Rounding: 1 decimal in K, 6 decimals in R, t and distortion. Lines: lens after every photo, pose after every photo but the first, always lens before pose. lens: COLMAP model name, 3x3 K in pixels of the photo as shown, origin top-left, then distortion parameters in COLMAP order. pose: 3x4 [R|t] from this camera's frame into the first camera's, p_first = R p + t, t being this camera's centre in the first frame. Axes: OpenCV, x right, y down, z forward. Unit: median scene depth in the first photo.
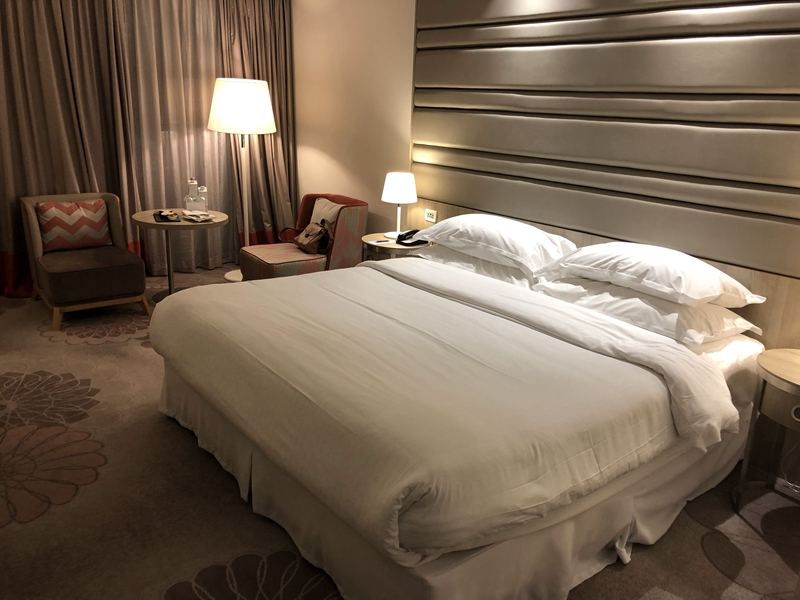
lens RADIAL K [[647.3, 0, 401.4], [0, 647.3, 300.6], [0, 0, 1]] dist [0.009336, -0.002846]
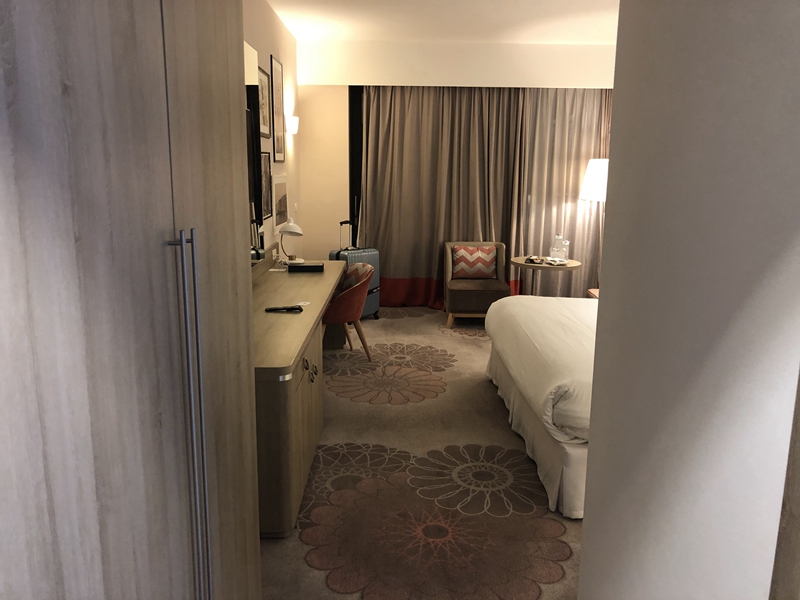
lens RADIAL K [[647.3, 0, 398.8], [0, 647.3, 300.6], [0, 0, 1]] dist [0.009336, -0.002846]
pose [[0.787654, 0.088919, -0.609667, 0.260848], [-0.161191, 0.984806, -0.064617, 0.090815], [0.594658, 0.149169, 0.790019, -0.235355]]
